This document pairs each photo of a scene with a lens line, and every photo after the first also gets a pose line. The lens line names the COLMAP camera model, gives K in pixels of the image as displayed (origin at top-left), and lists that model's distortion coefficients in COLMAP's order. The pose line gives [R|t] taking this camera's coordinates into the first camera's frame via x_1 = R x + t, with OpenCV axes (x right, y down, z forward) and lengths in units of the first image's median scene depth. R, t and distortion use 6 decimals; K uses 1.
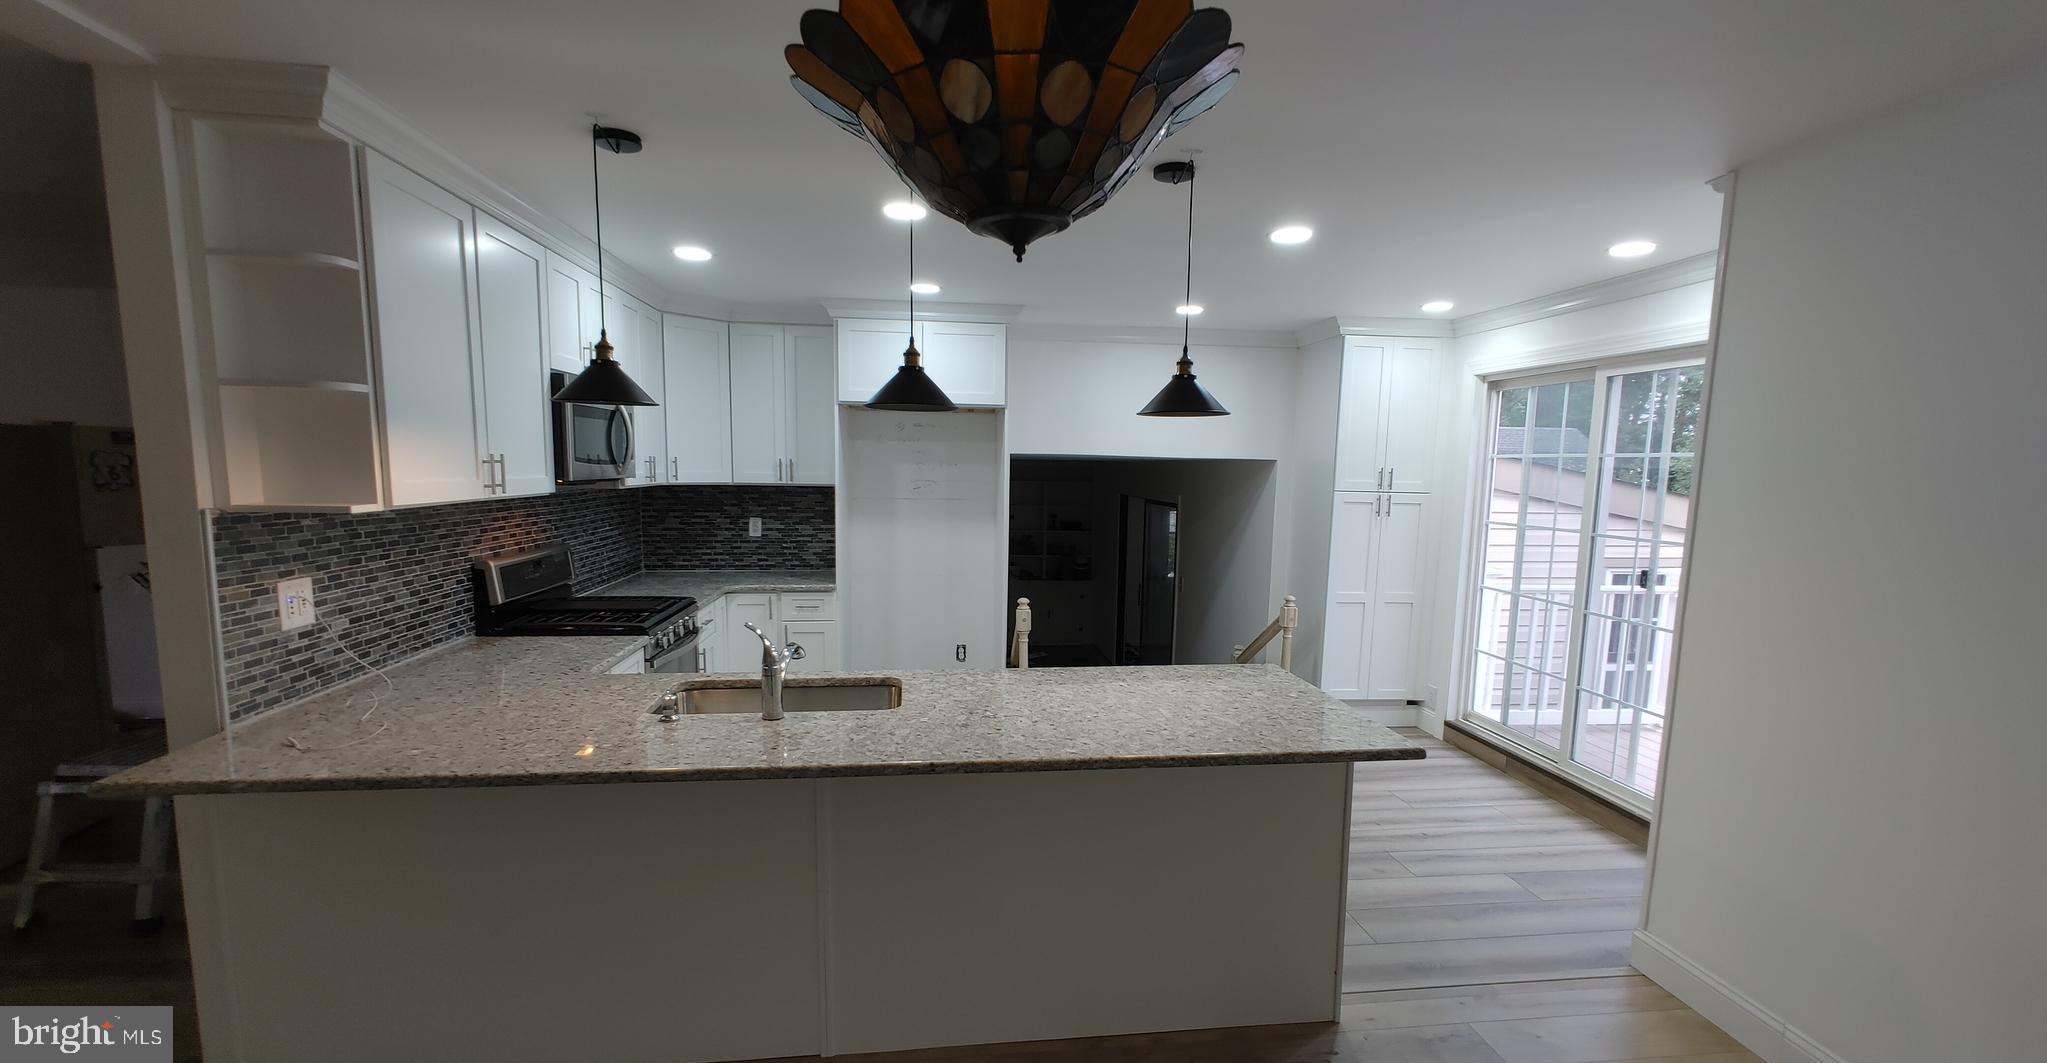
lens RADIAL K [[890.2, 0, 1030.4], [0, 890.2, 582.6], [0, 0, 1]] dist [-0.001096, 0.000236]
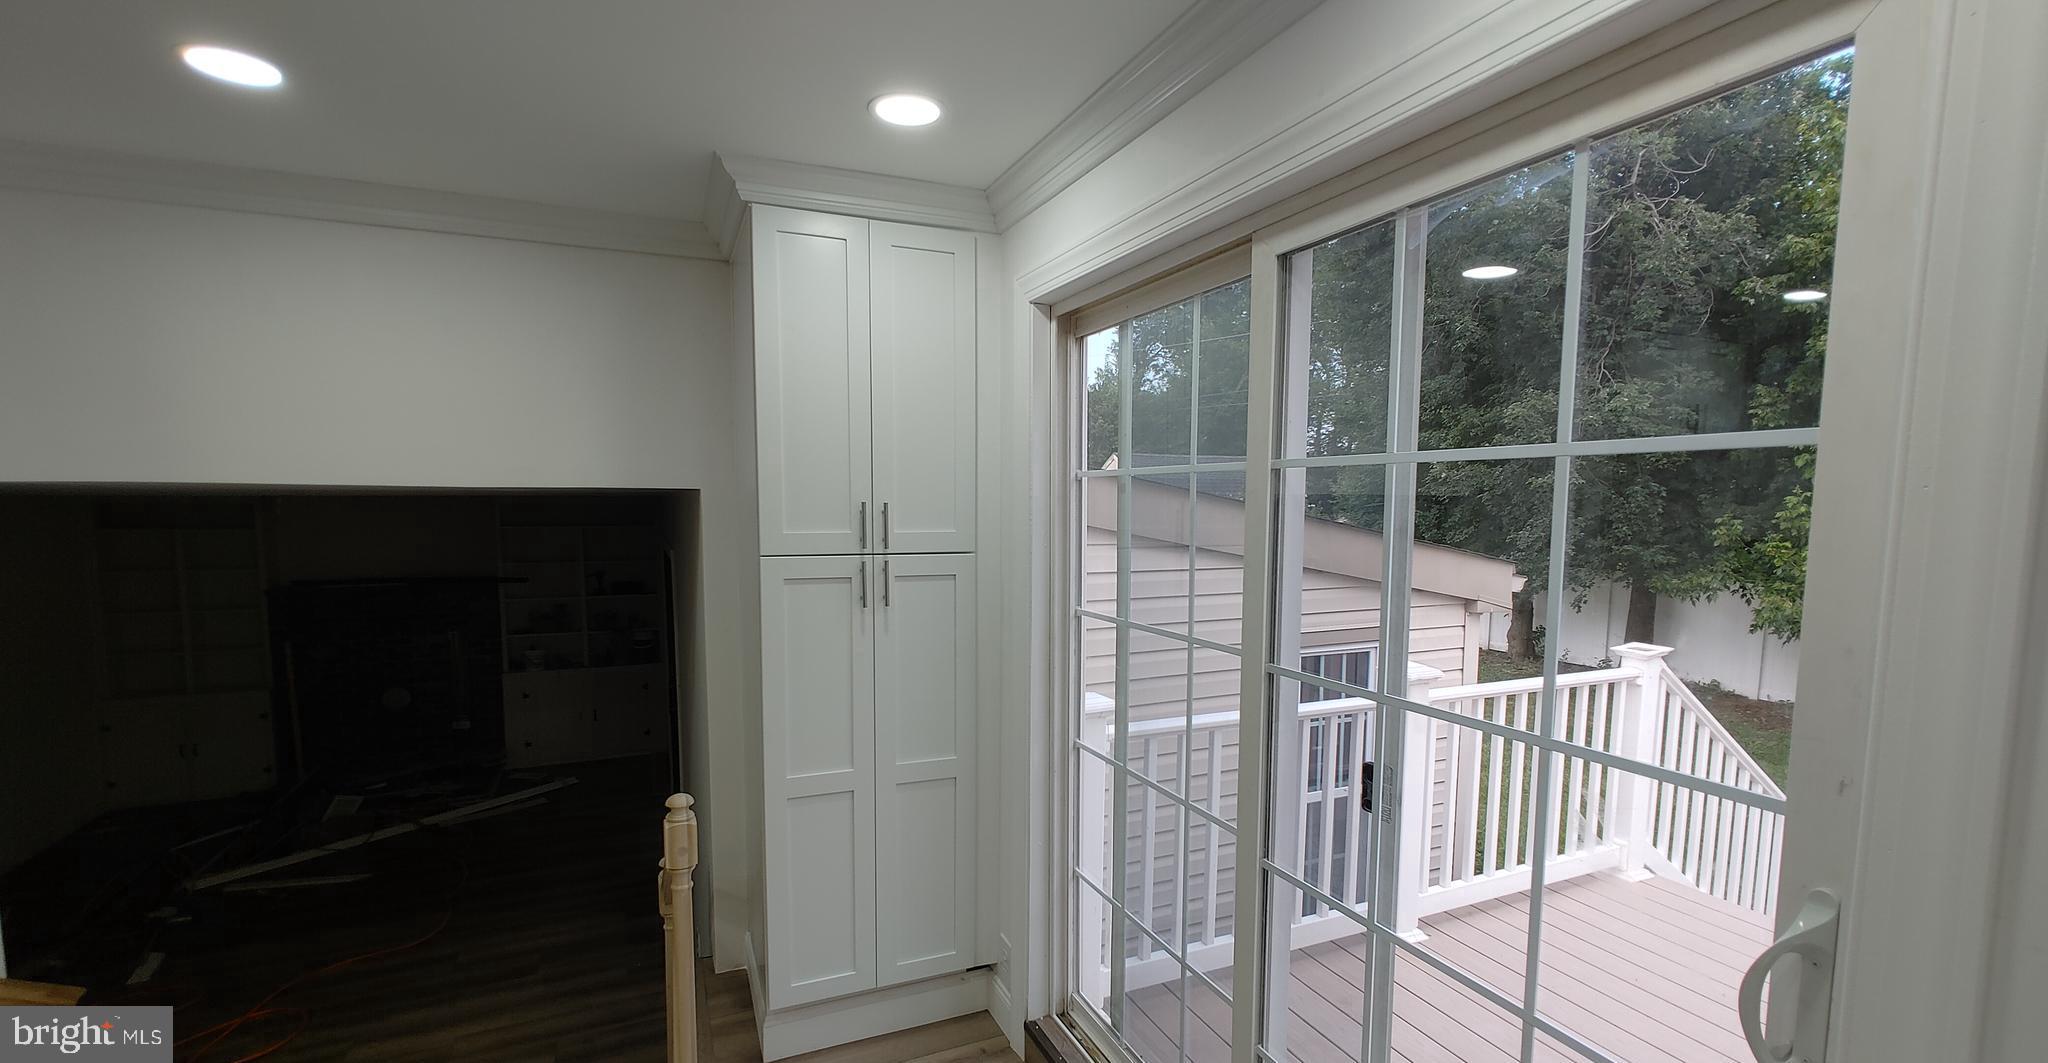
lens RADIAL K [[883.7, 0, 1041.0], [0, 883.7, 590.5], [0, 0, 1]] dist [0.001748, 0.000172]
pose [[0.953169, -0.045734, 0.298961, 0.649304], [0.053864, 0.998367, -0.019007, -0.131284], [-0.297604, 0.034220, 0.954076, 1.013617]]
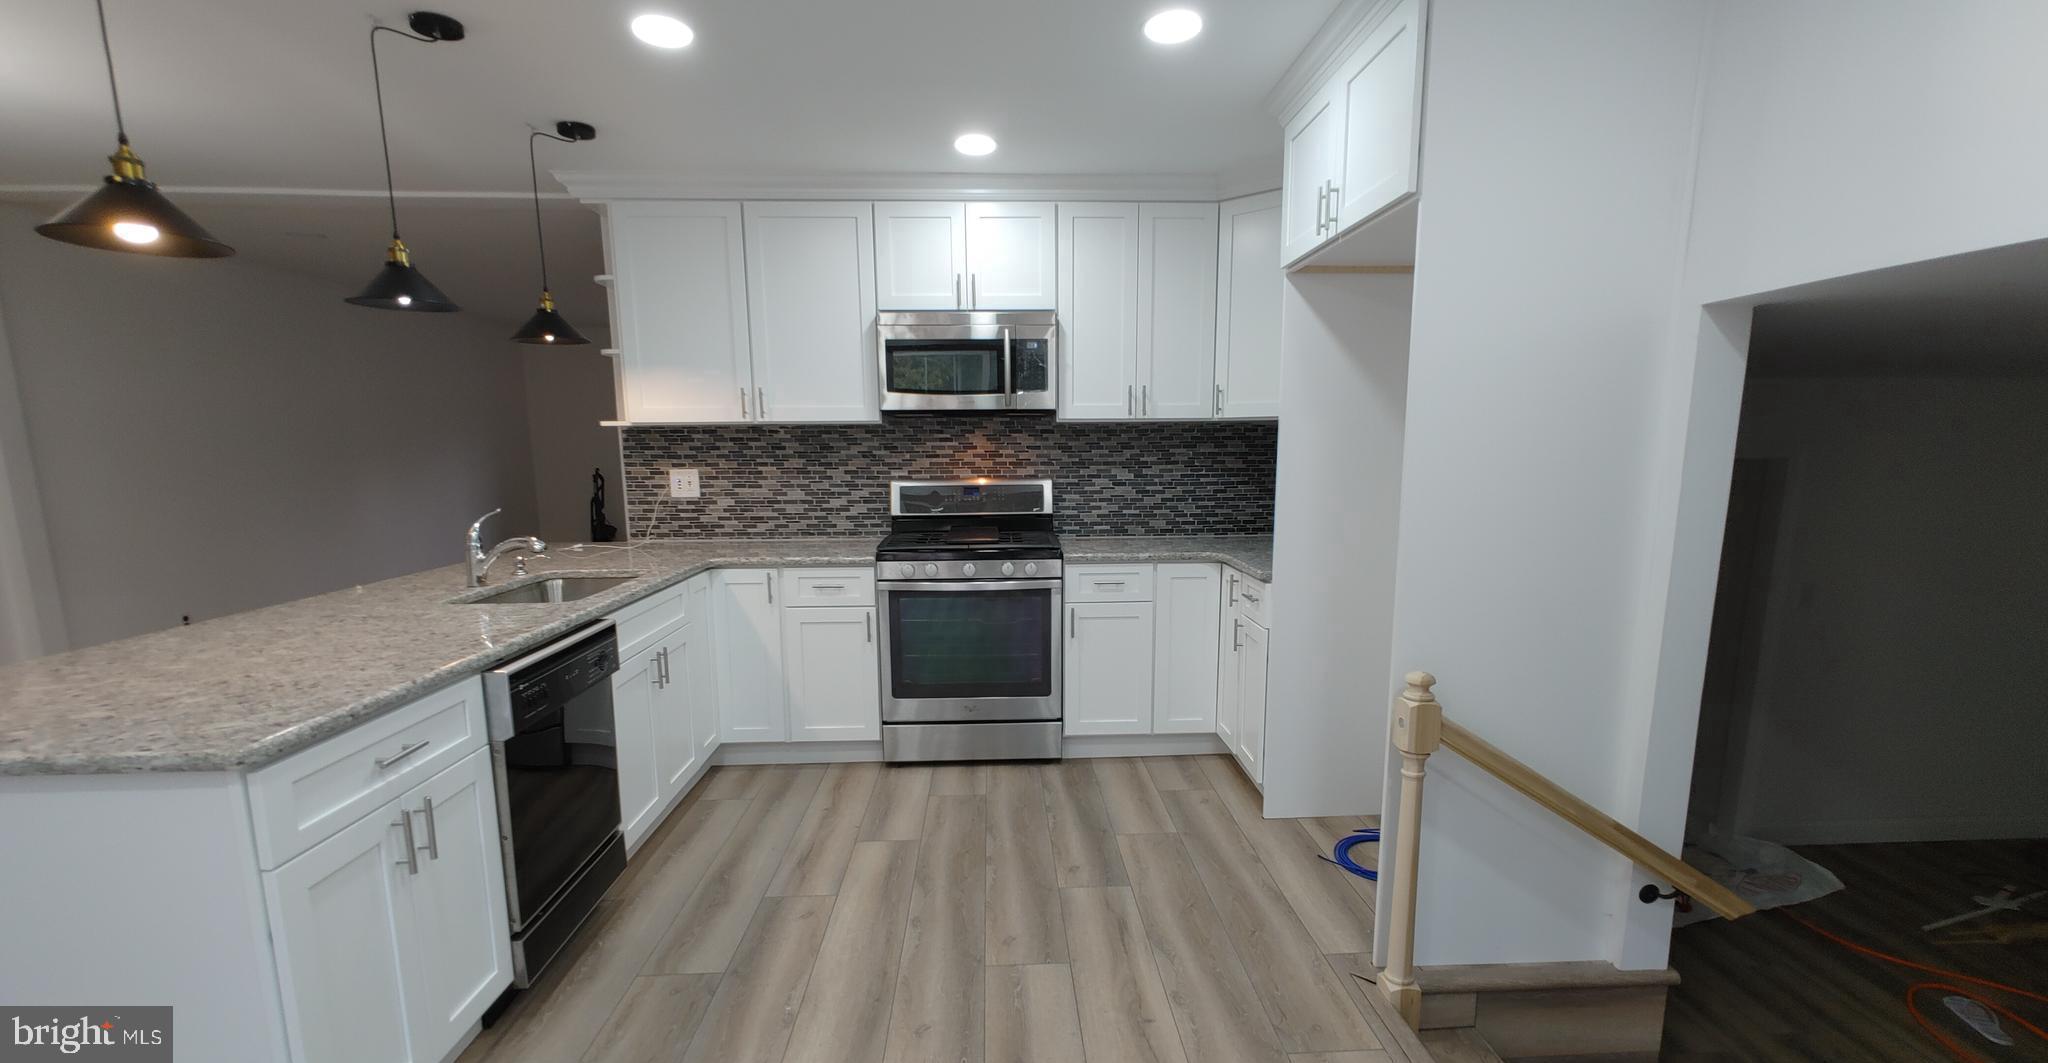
lens RADIAL K [[883.9, 0, 1036.8], [0, 883.9, 592.2], [0, 0, 1]] dist [0.000177, 0.000884]
pose [[-0.068399, 0.151696, -0.986058, 0.735345], [-0.125800, 0.979172, 0.159363, -0.111720], [0.989695, 0.134946, -0.047892, 1.560509]]
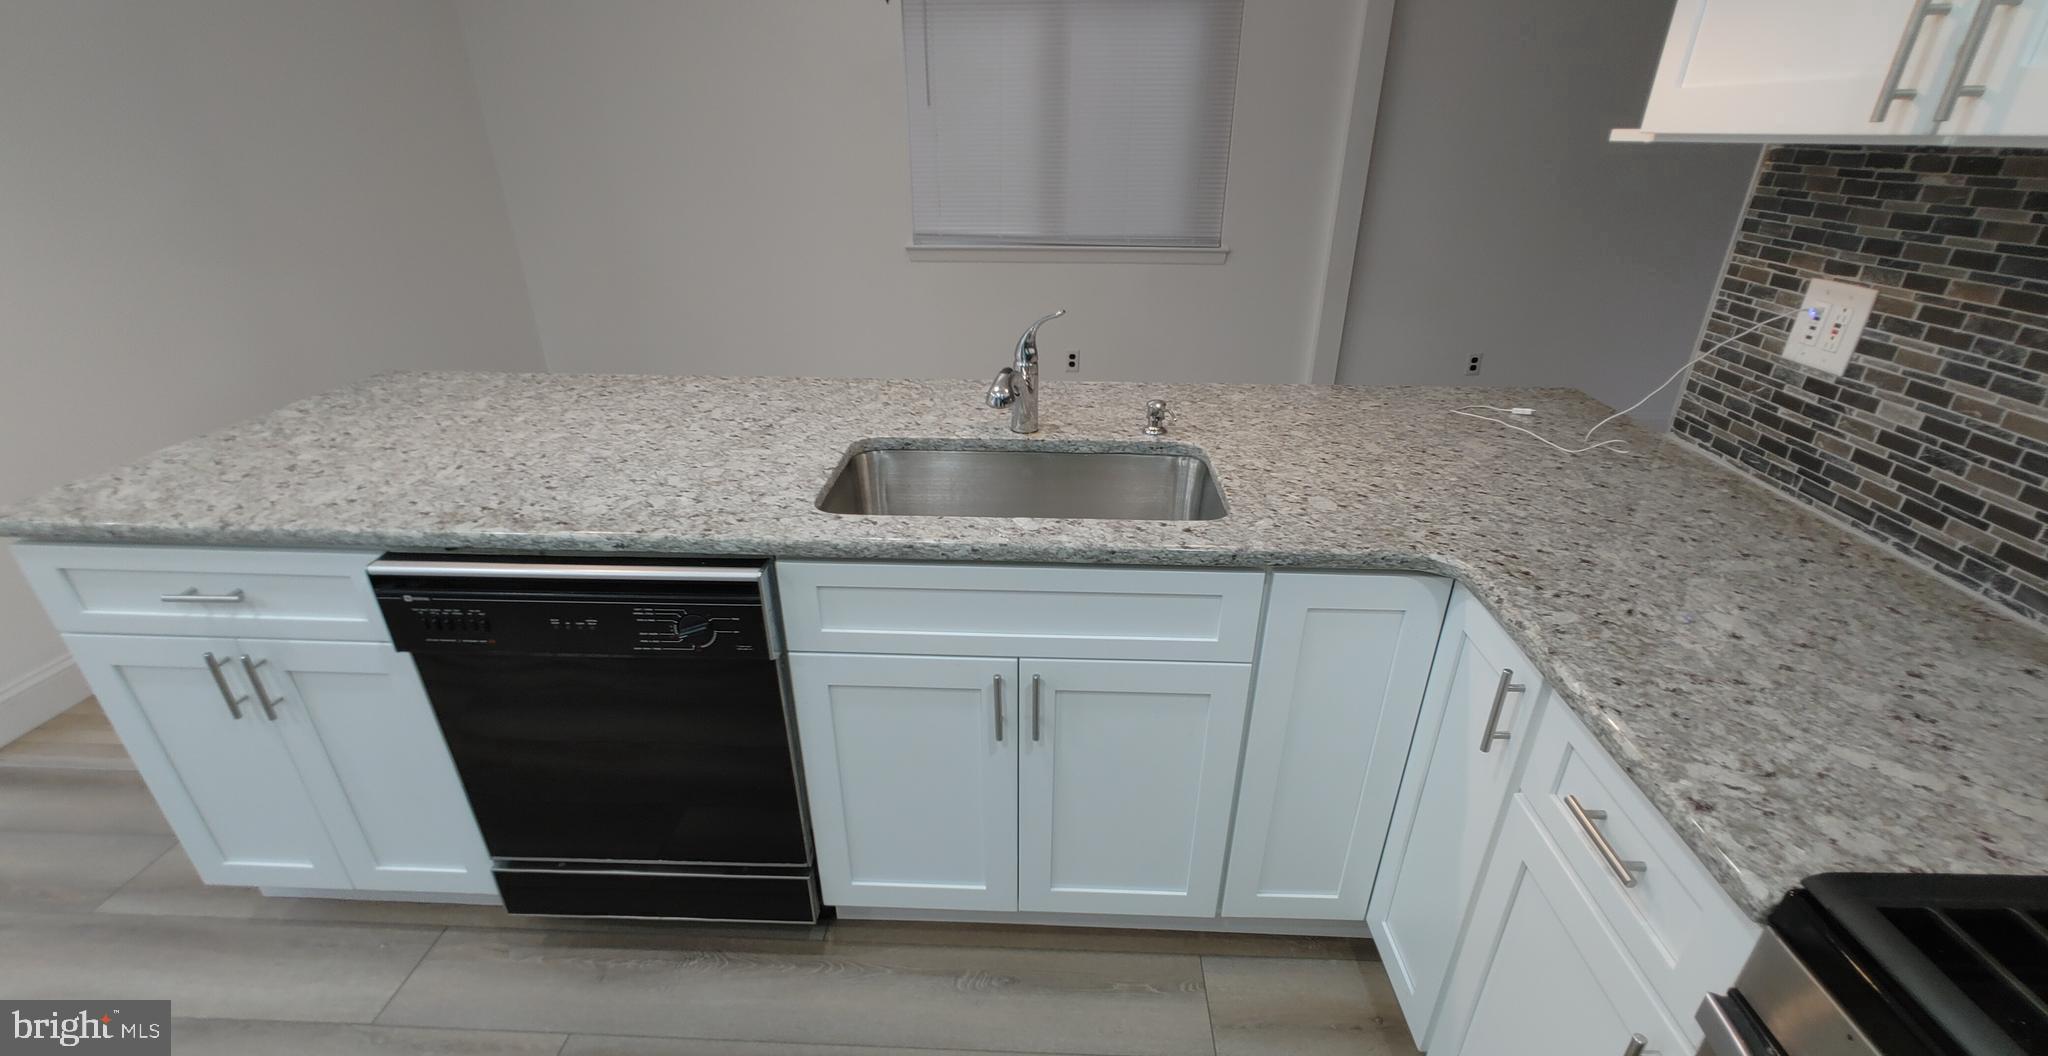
lens RADIAL K [[881.0, 0, 1030.6], [0, 881.0, 584.9], [0, 0, 1]] dist [0.003008, 0.000589]
pose [[-0.986910, -0.091915, 0.132512, -0.348958], [0.001176, 0.817557, 0.575847, -0.152138], [-0.161265, 0.568465, -0.806747, 1.448940]]
